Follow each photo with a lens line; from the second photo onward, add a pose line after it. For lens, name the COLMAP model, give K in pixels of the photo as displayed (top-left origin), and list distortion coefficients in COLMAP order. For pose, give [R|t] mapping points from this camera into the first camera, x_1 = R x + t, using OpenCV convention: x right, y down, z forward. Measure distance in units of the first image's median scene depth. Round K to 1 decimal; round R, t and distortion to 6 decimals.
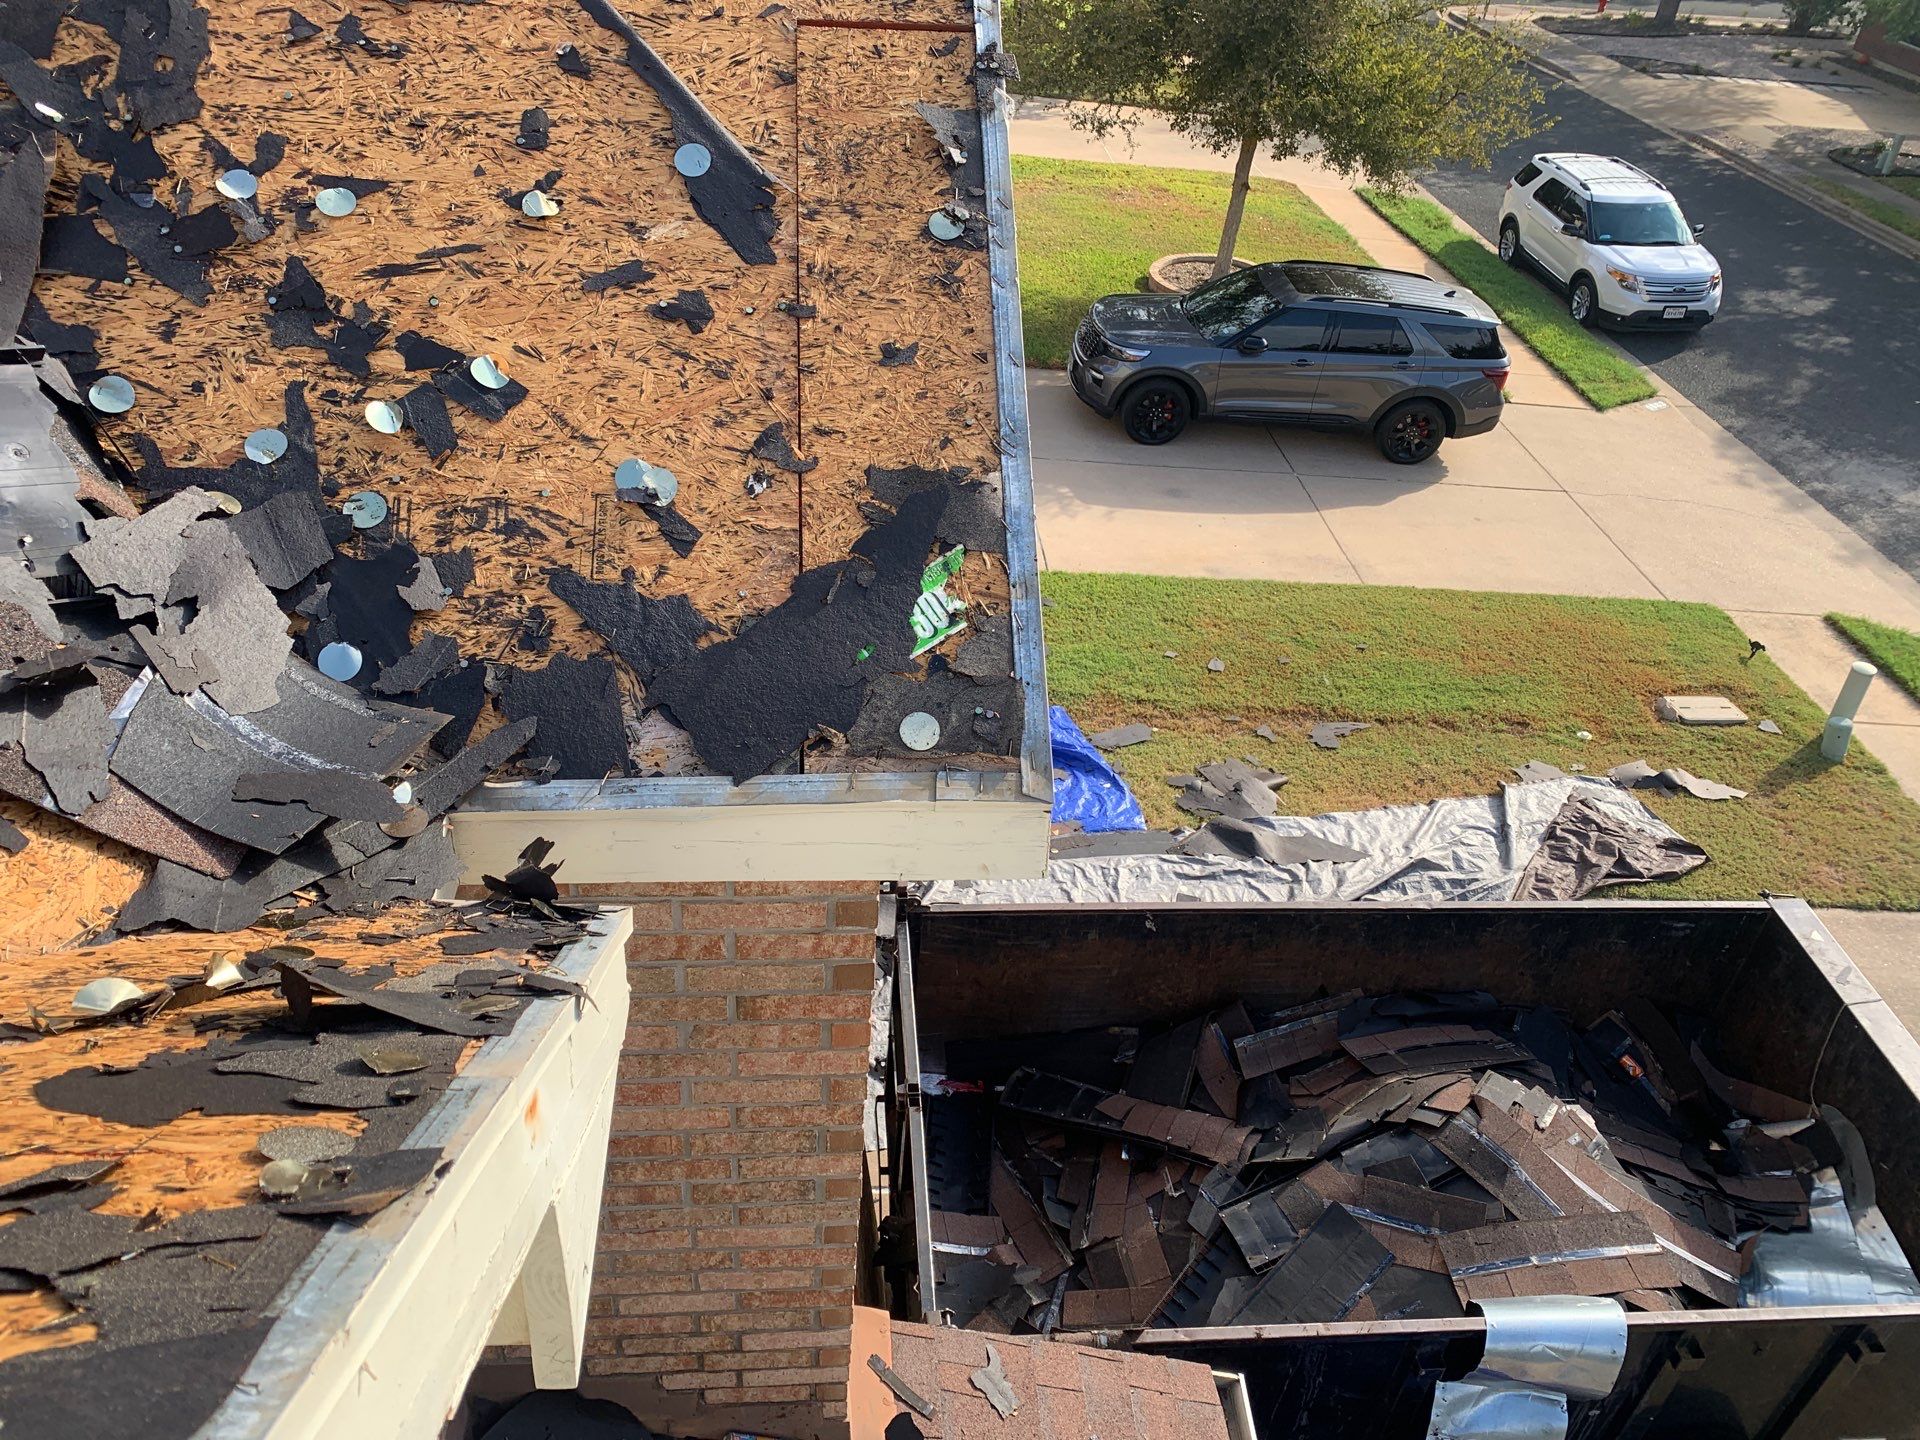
lens RADIAL K [[1452.9, 0, 947.7], [0, 1452.9, 730.6], [0, 0, 1]] dist [0.033905, -0.041508]
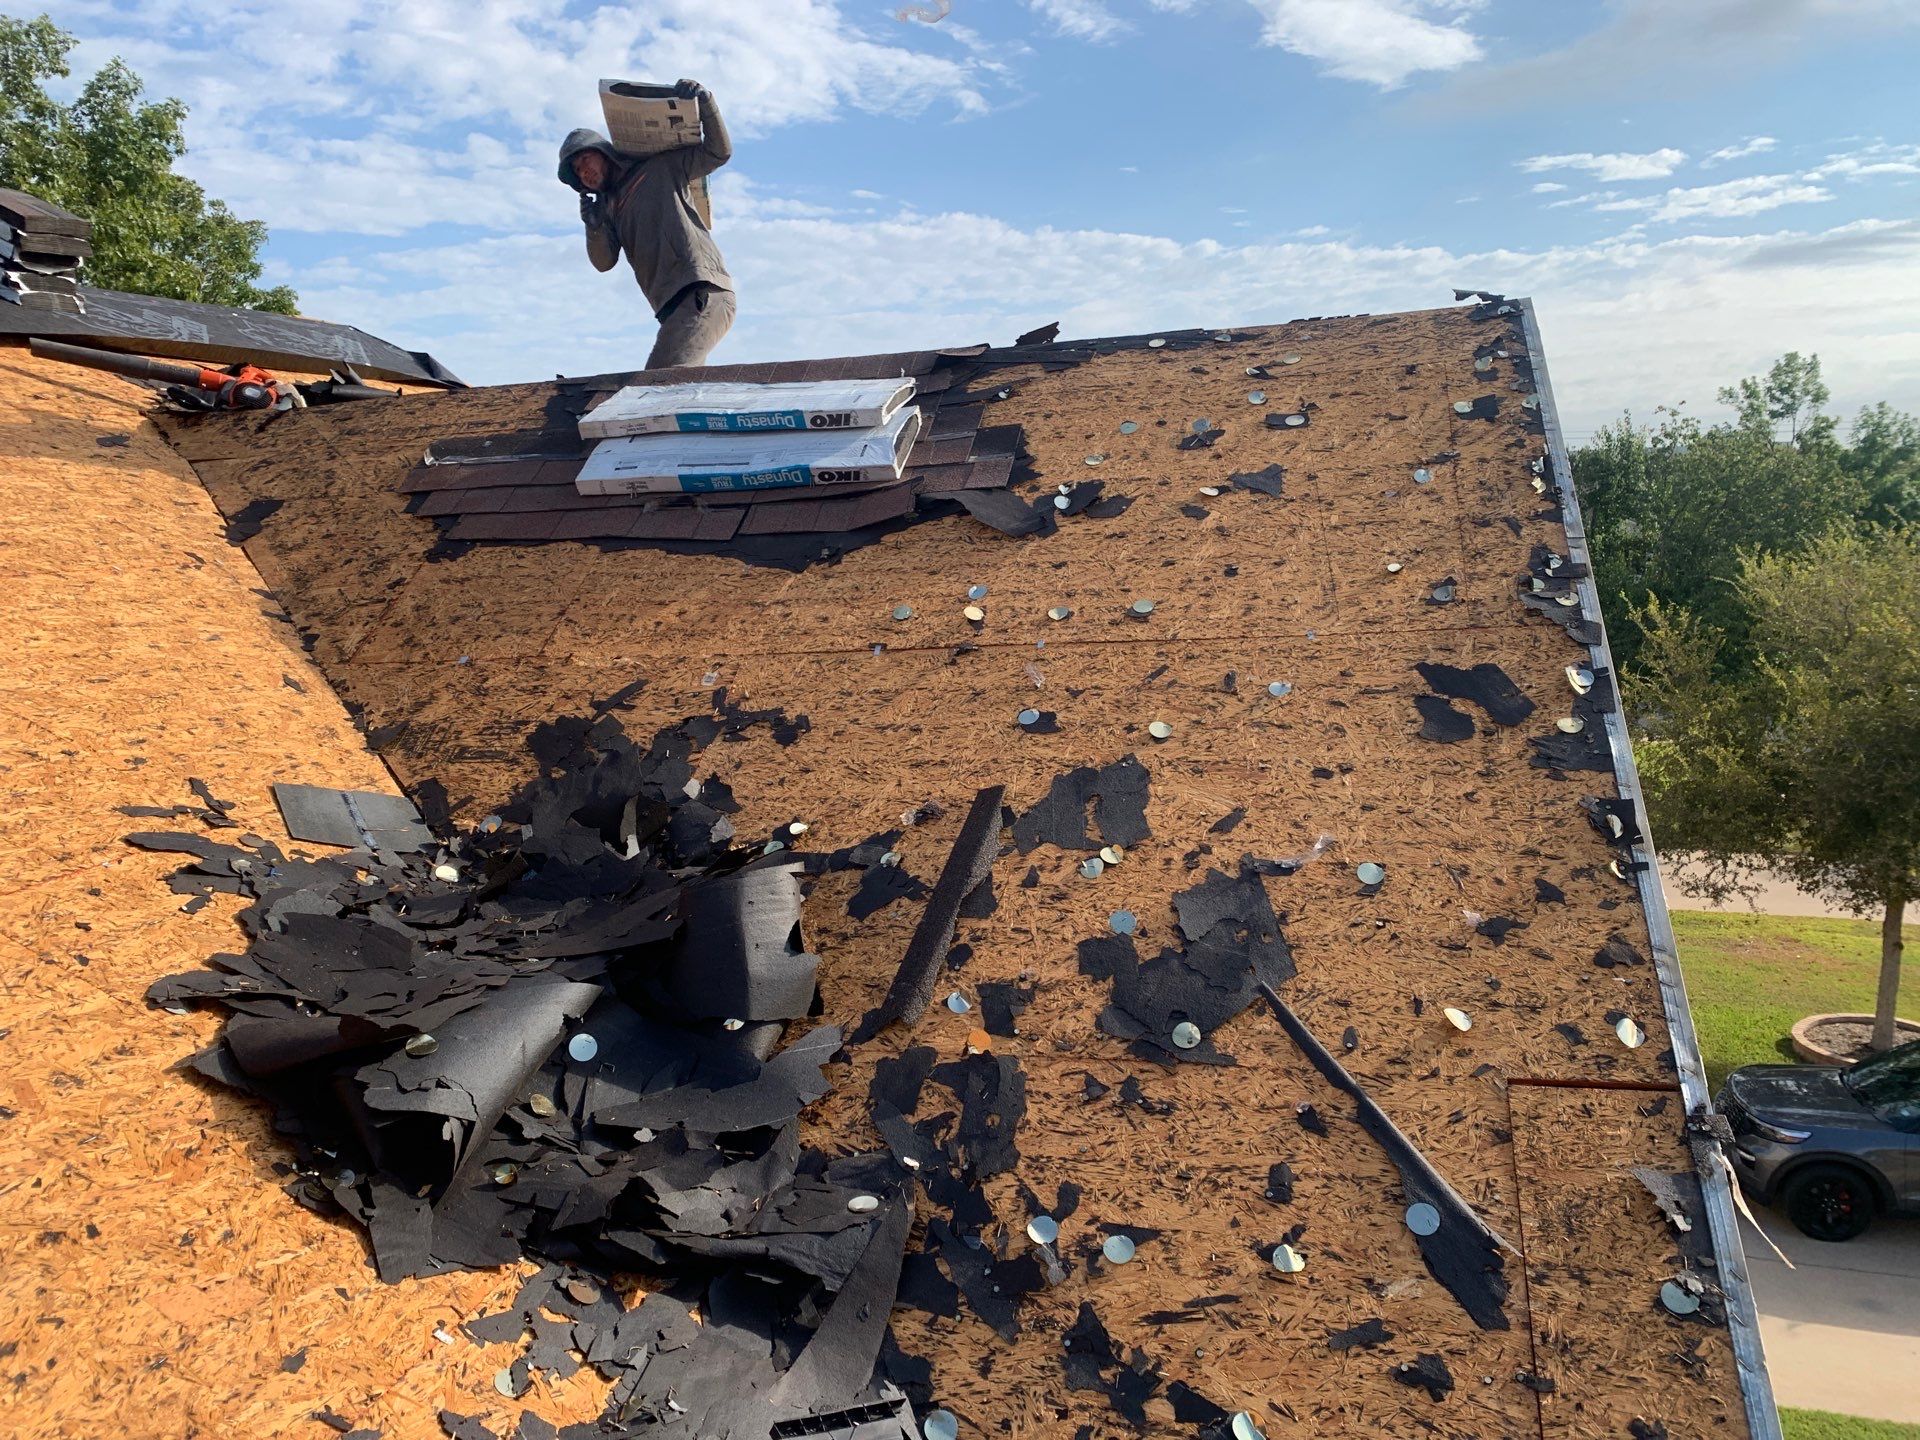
lens RADIAL K [[1452.9, 0, 950.0], [0, 1452.9, 713.7], [0, 0, 1]] dist [0.033905, -0.041508]
pose [[0.930007, -0.062290, -0.362224, -0.082246], [-0.116615, 0.884604, -0.451528, -0.186569], [0.348550, 0.462165, 0.815424, -0.225593]]
